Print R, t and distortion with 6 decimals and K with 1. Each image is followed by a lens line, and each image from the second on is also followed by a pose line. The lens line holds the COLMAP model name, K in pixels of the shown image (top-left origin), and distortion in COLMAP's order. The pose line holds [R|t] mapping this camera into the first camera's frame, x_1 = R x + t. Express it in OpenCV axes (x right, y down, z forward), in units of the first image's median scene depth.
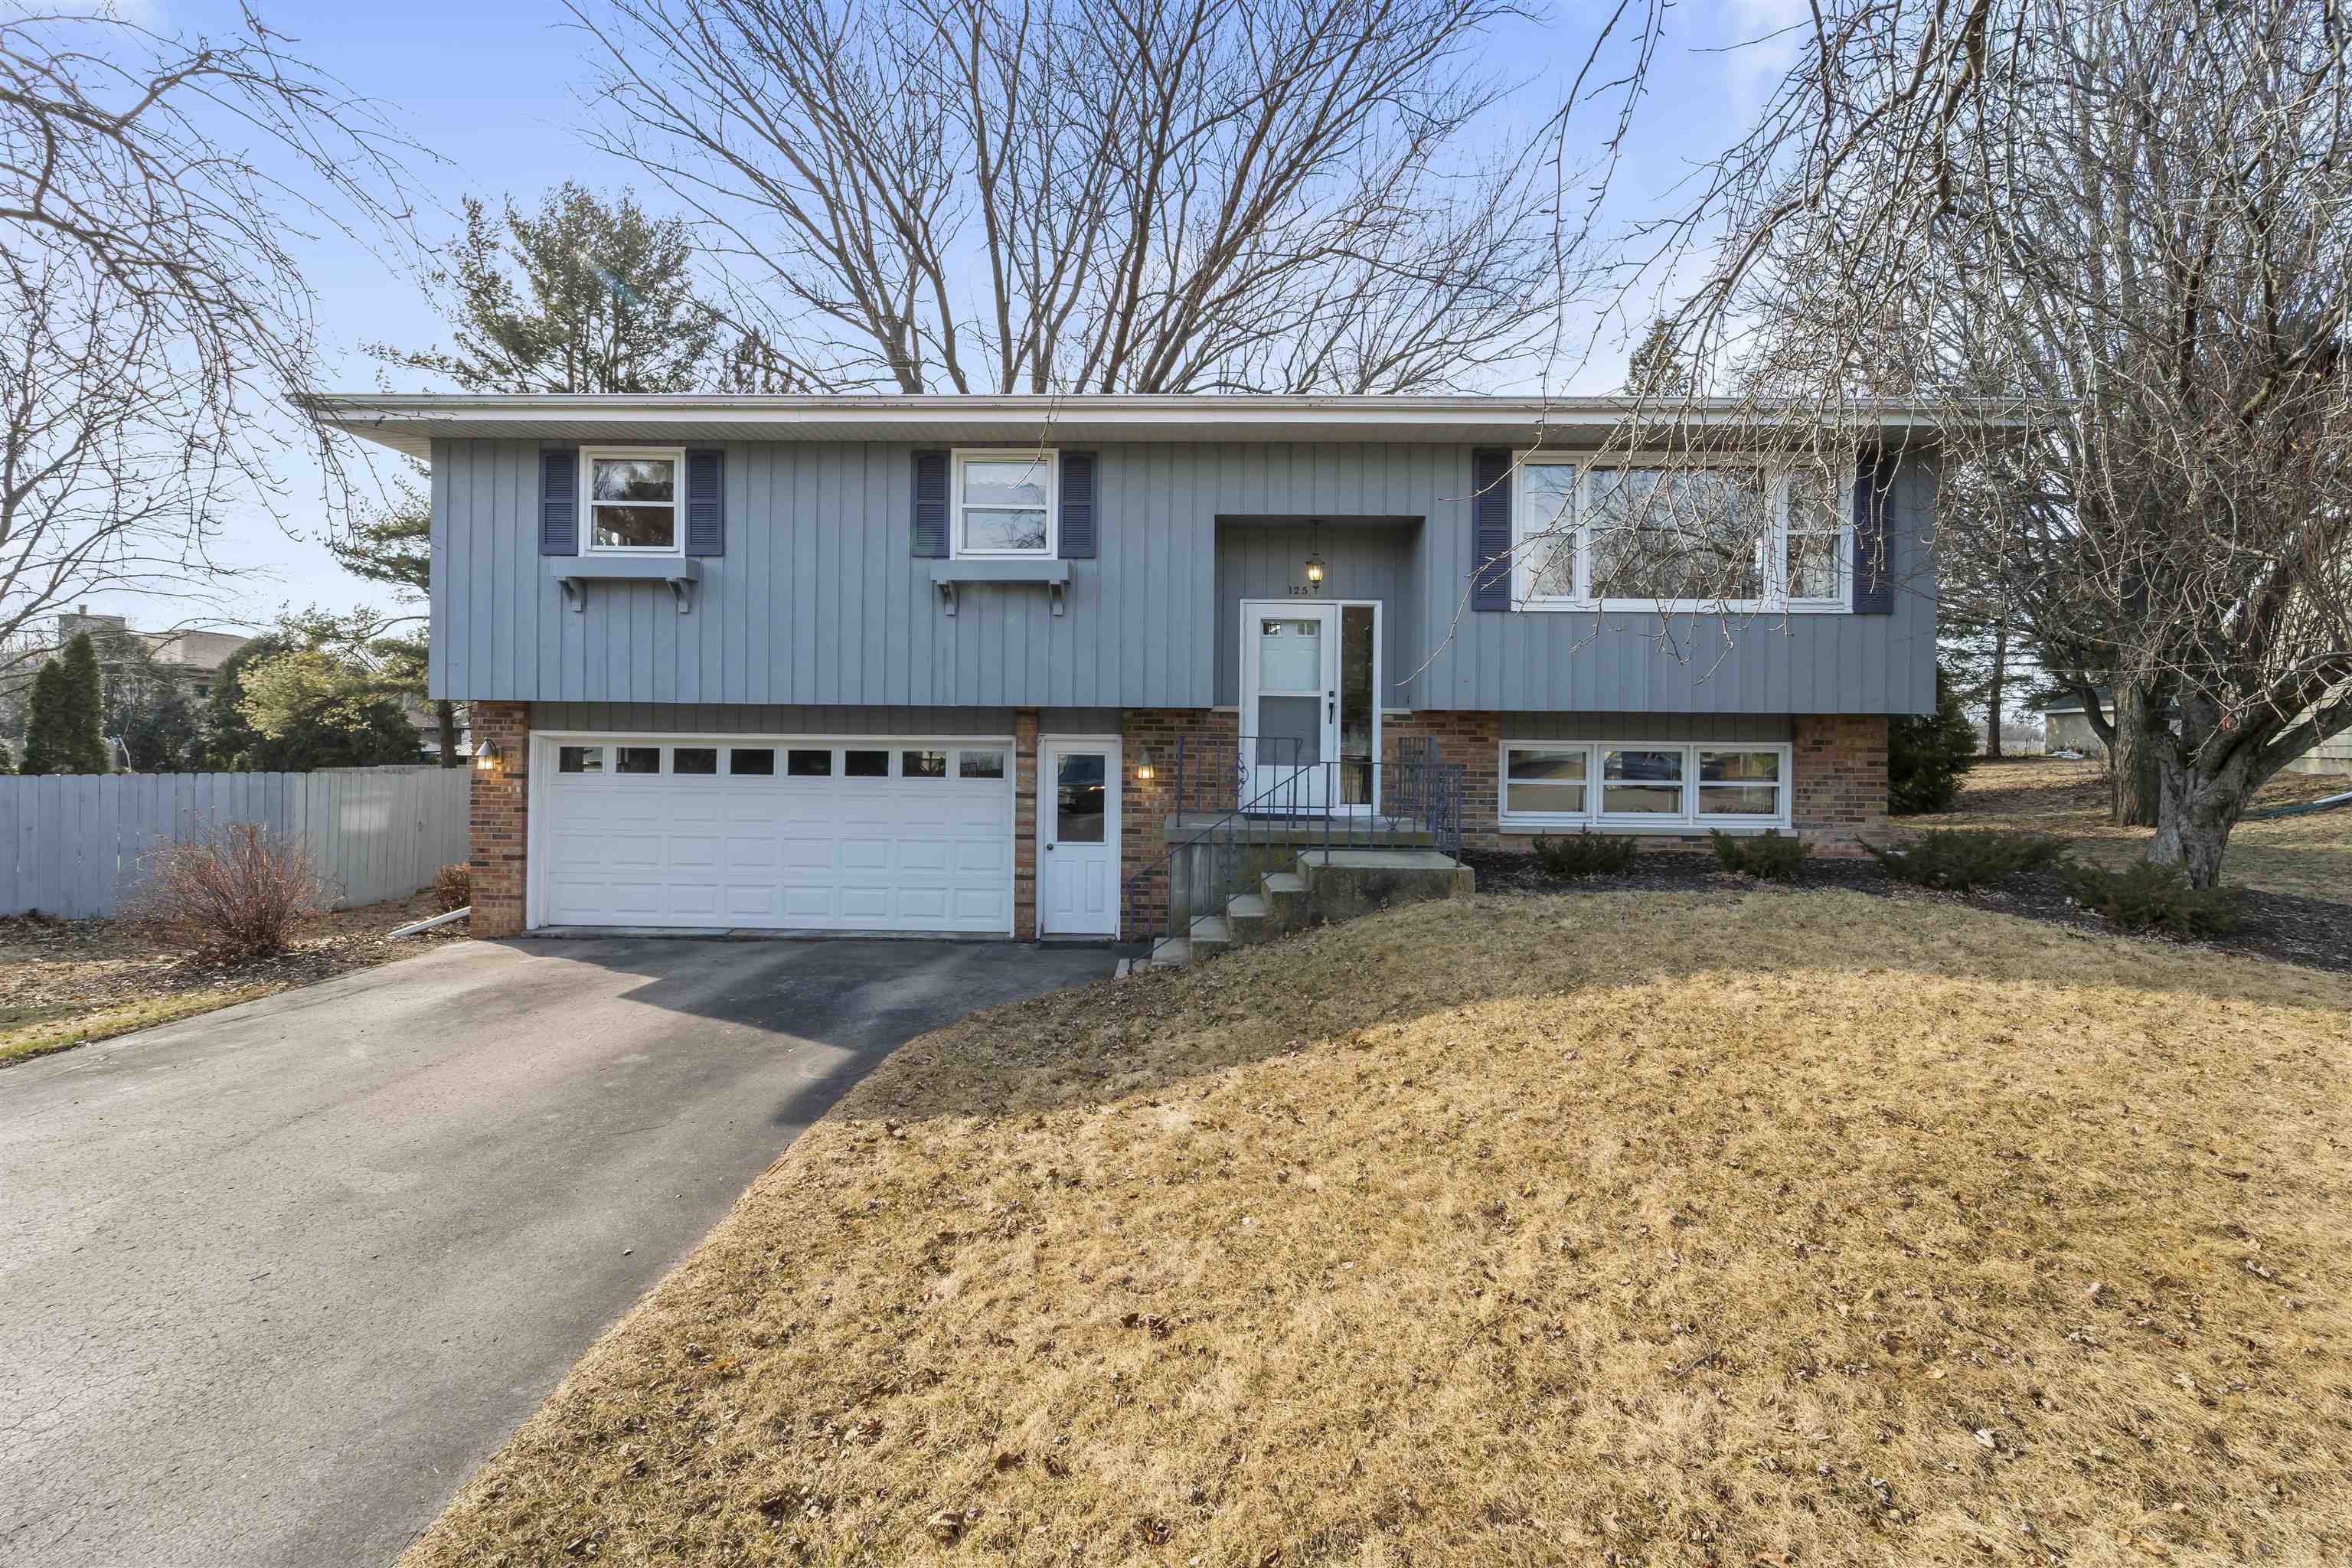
lens RADIAL K [[953.9, 0, 1198.1], [0, 953.9, 769.8], [0, 0, 1]] dist [0.002275, 0.000441]
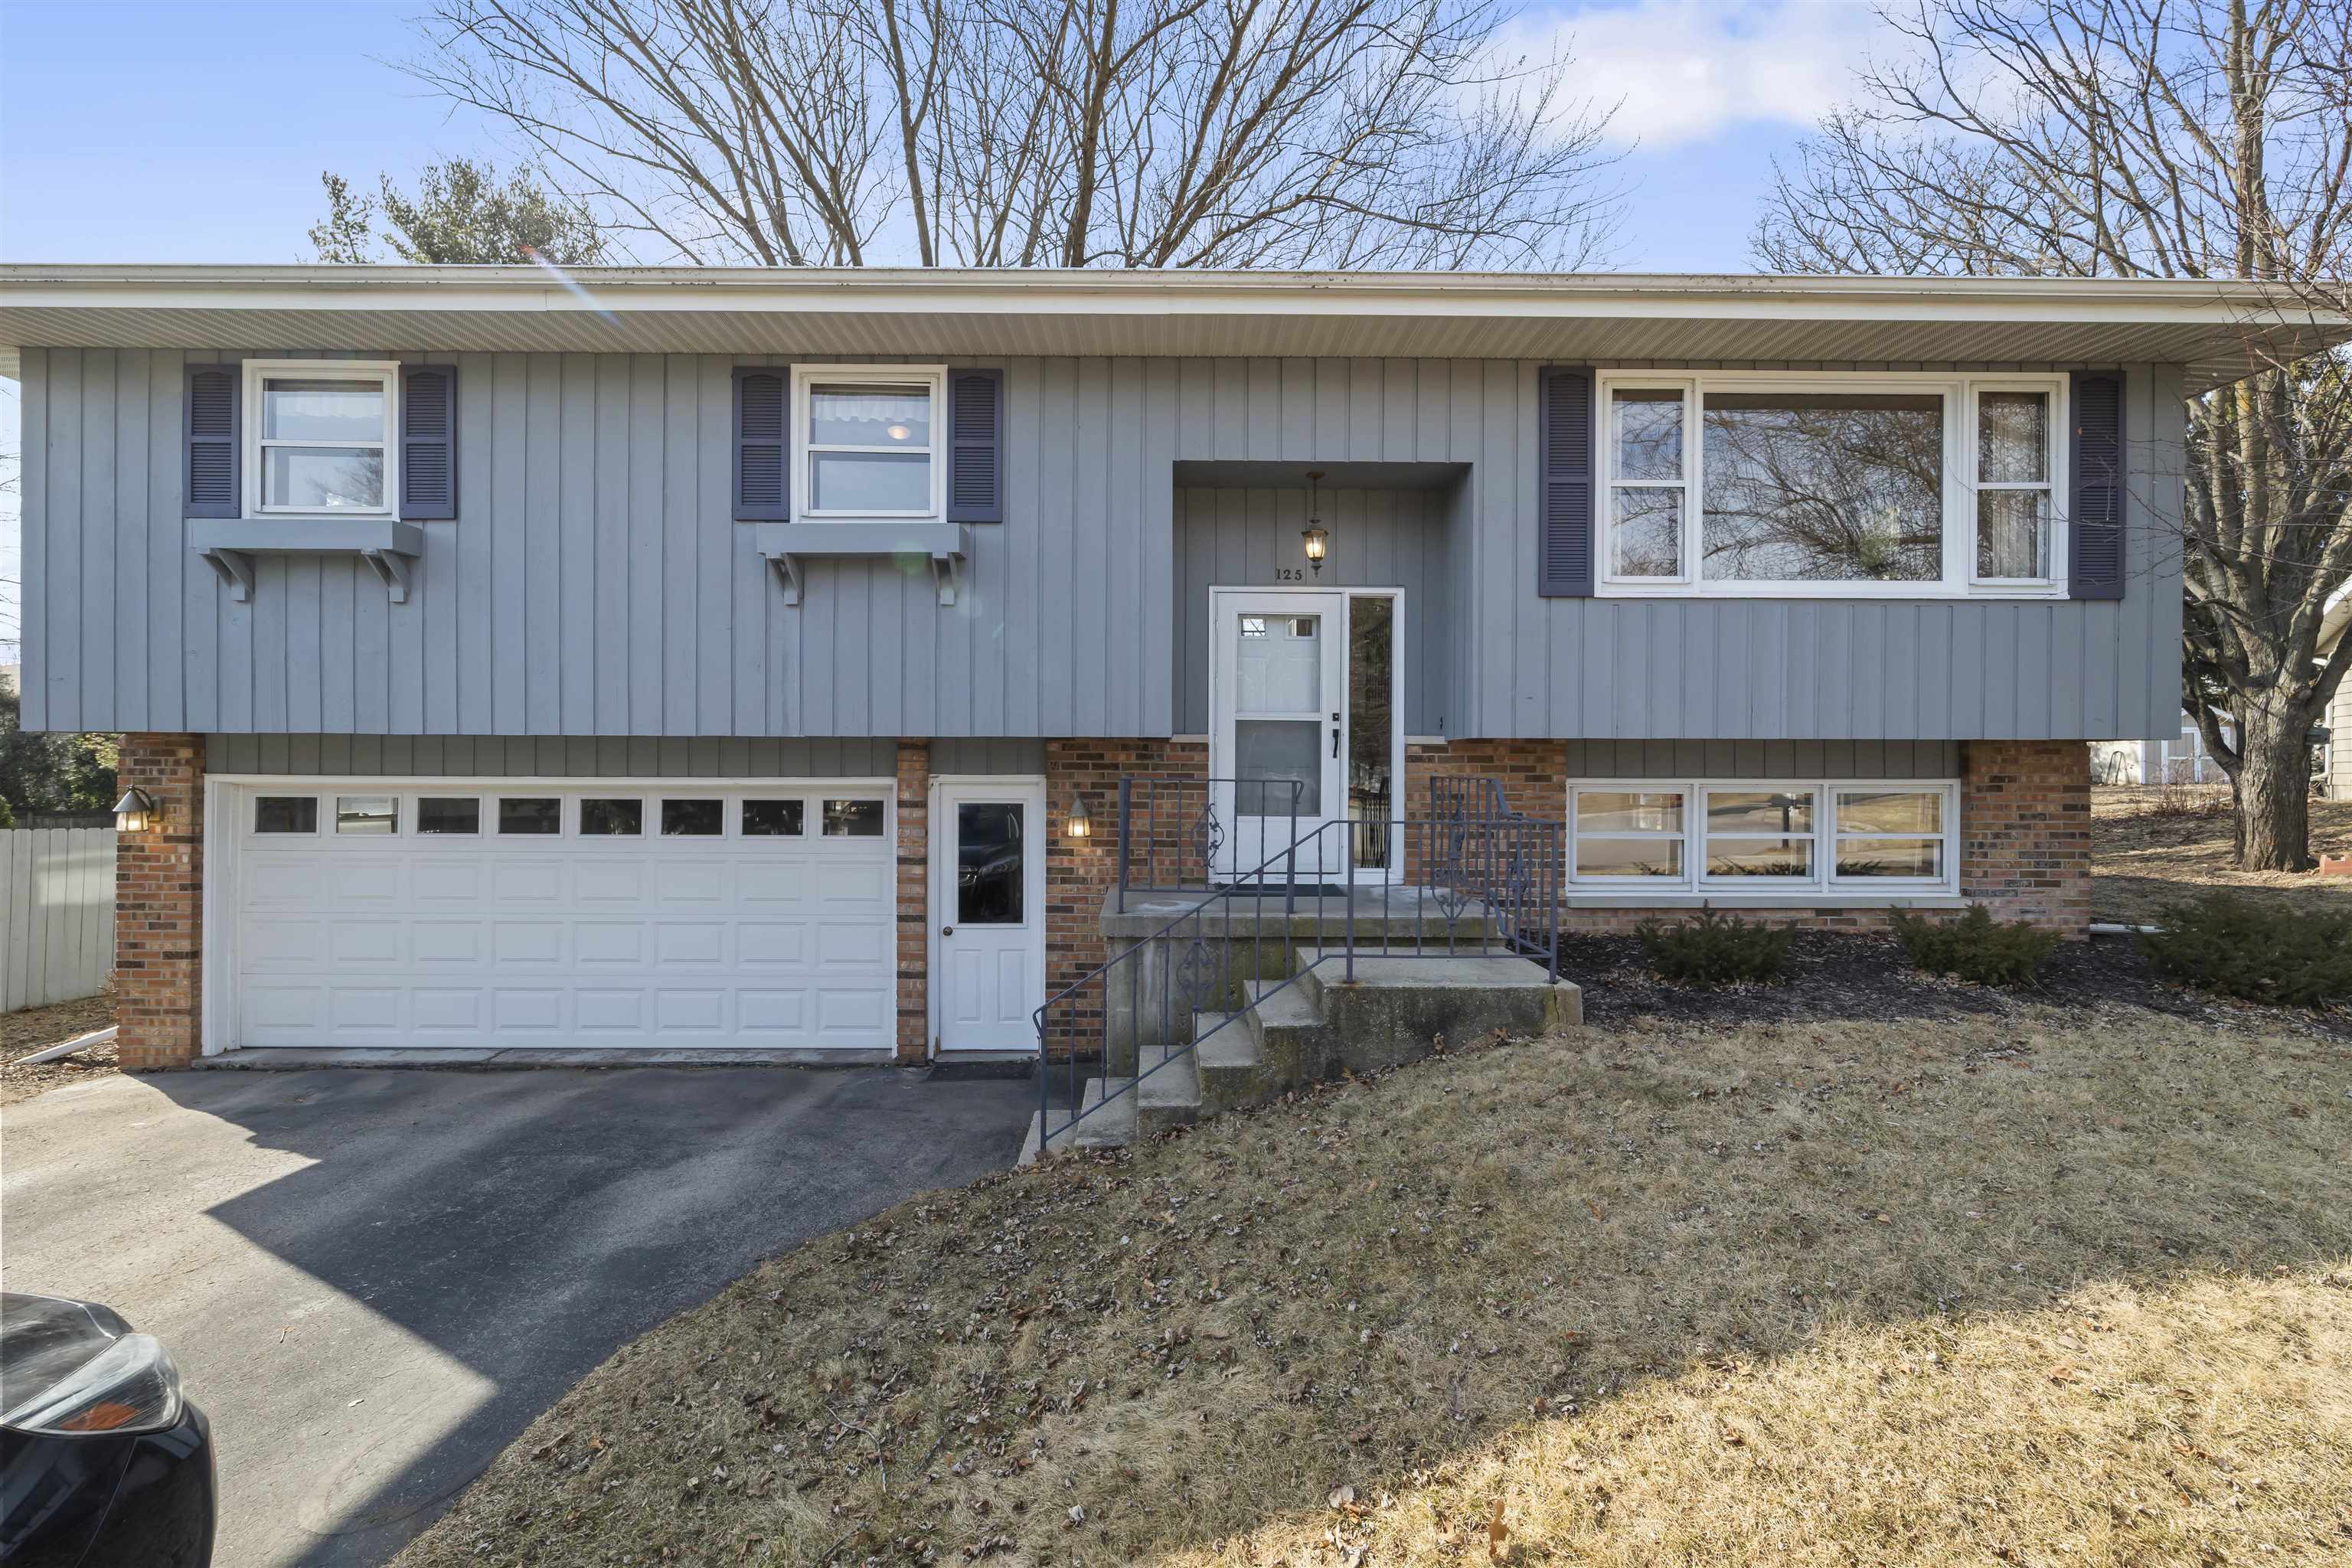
lens RADIAL K [[953.9, 0, 1183.4], [0, 953.9, 801.1], [0, 0, 1]] dist [0.002275, 0.000441]
pose [[0.999738, -0.006976, 0.021815, 0.008034], [0.006953, 0.999975, 0.001109, -0.017437], [-0.021822, -0.000957, 0.999761, 0.280666]]
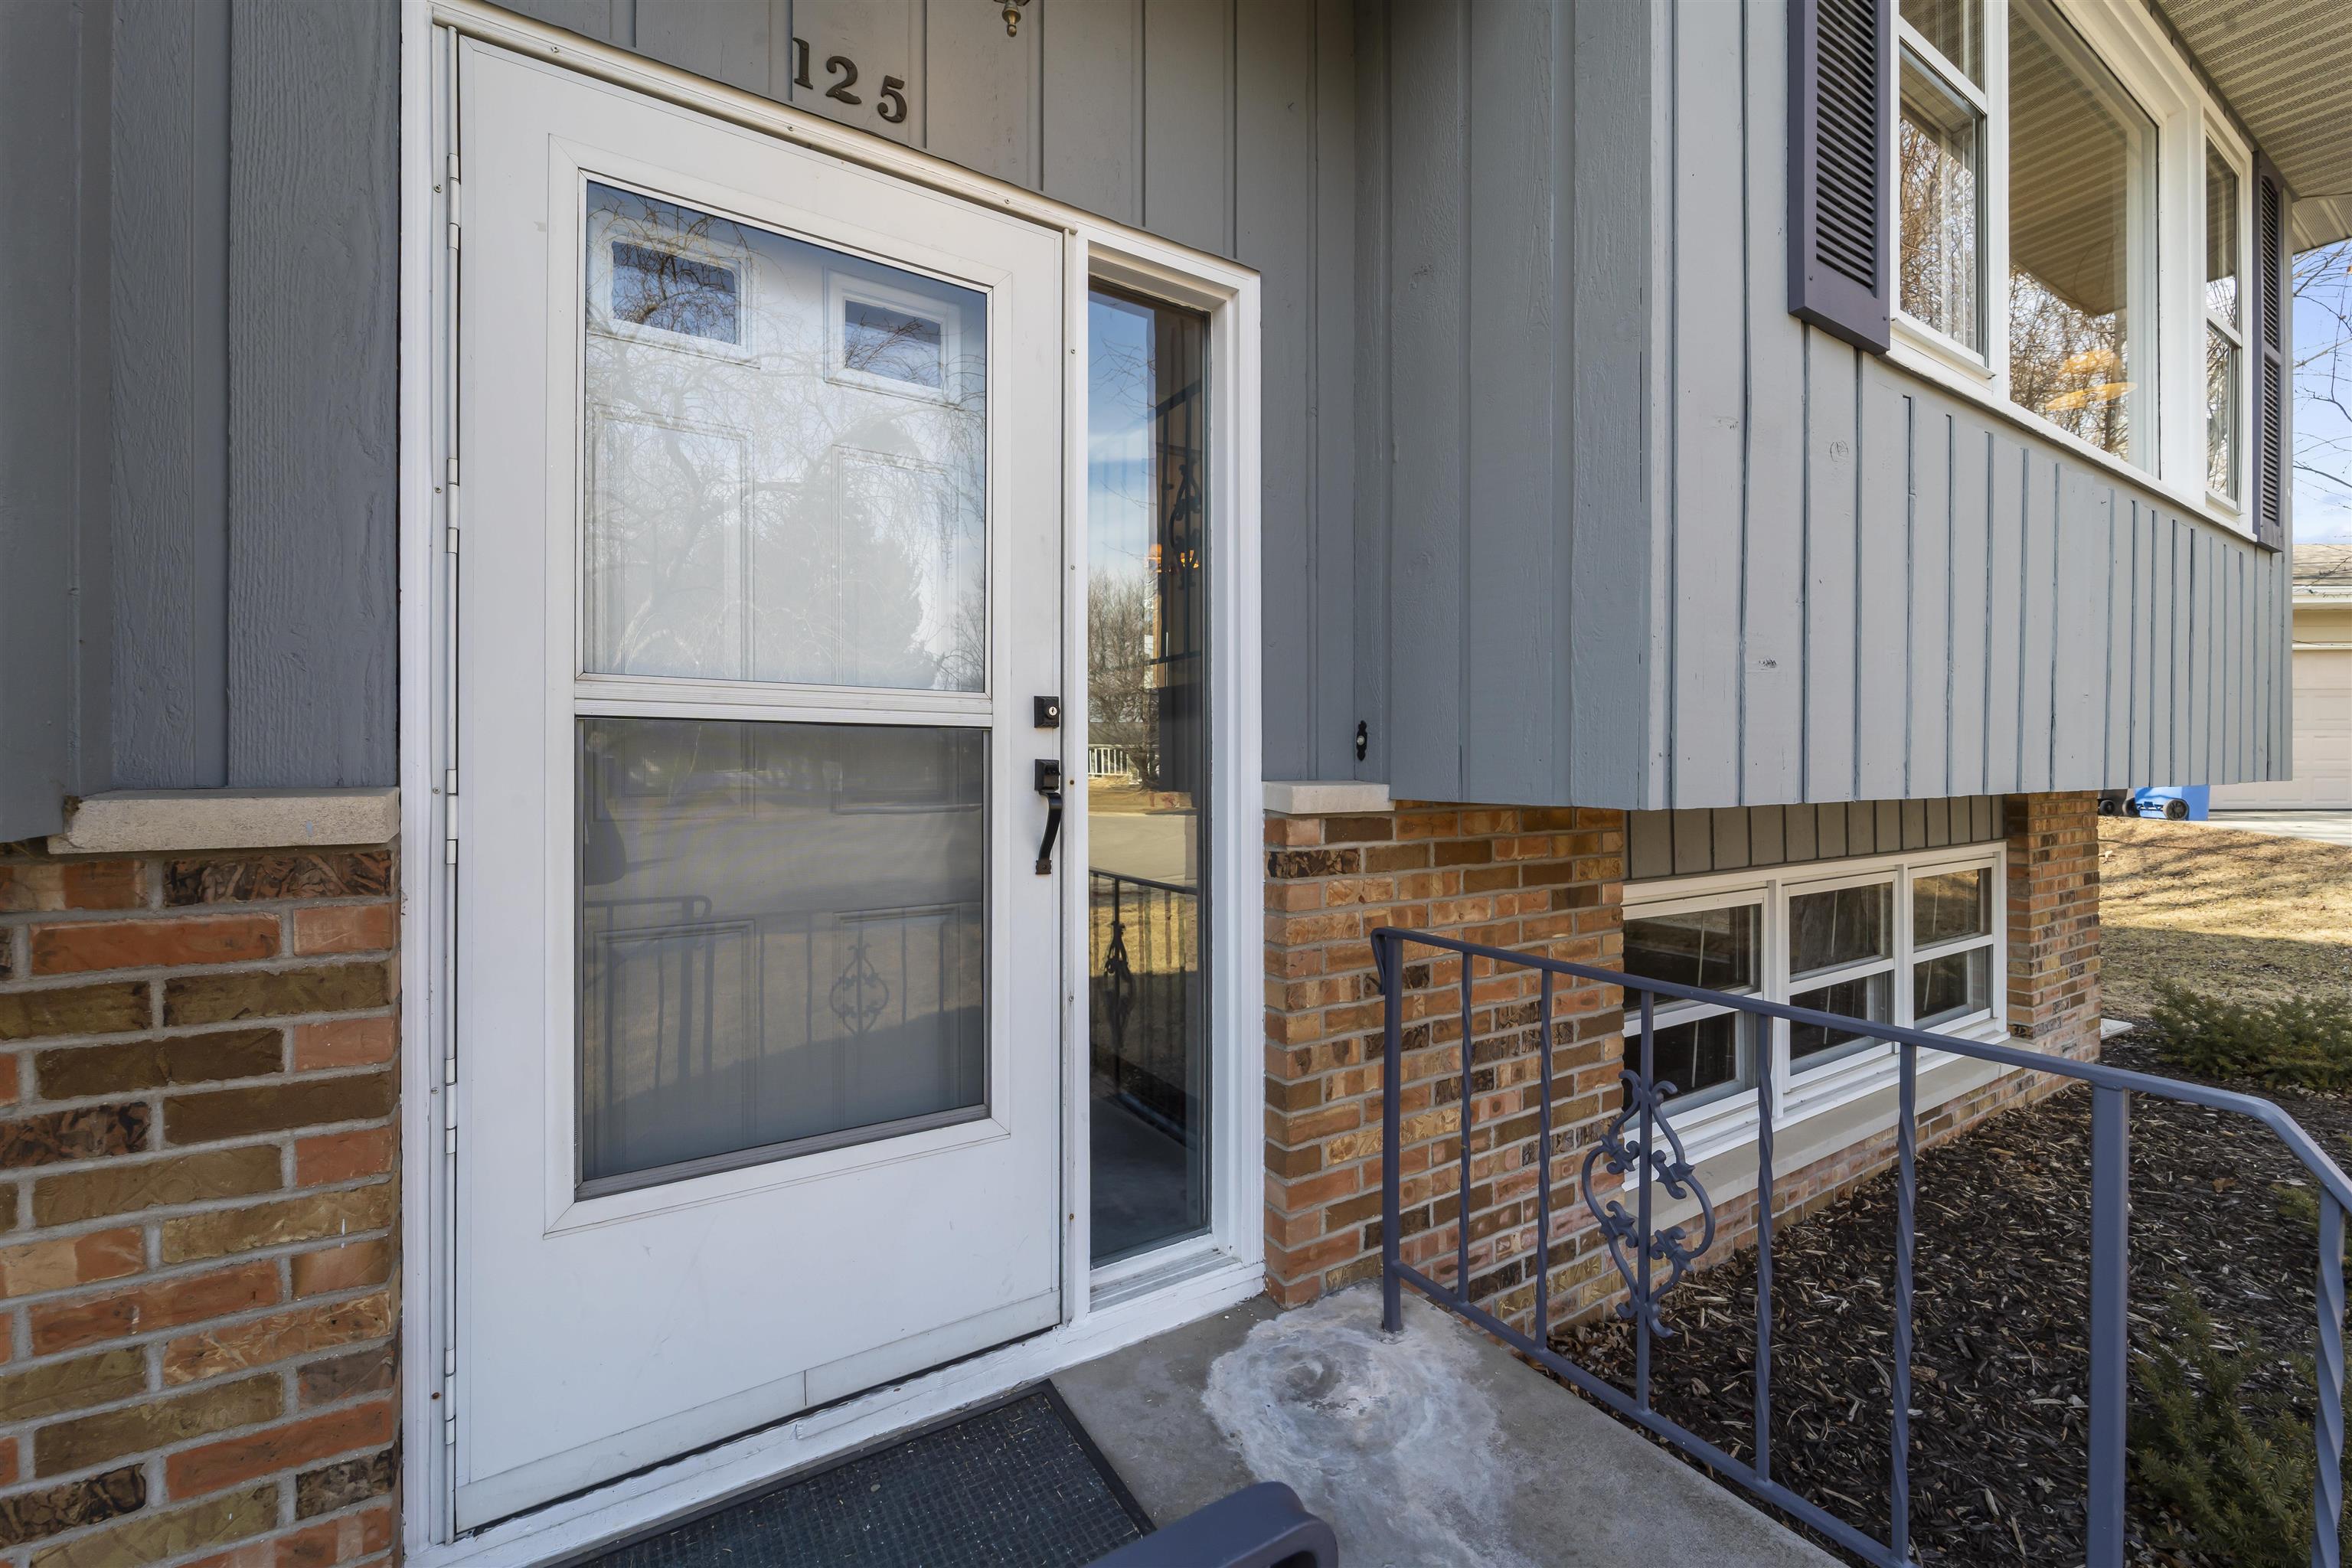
lens RADIAL K [[953.9, 0, 1168.0], [0, 953.9, 776.3], [0, 0, 1]] dist [0.002275, 0.000441]
pose [[0.851878, -0.014950, 0.523527, 0.063501], [0.014676, 0.999881, 0.004672, -0.067948], [-0.523534, 0.003703, 0.851996, 0.835155]]
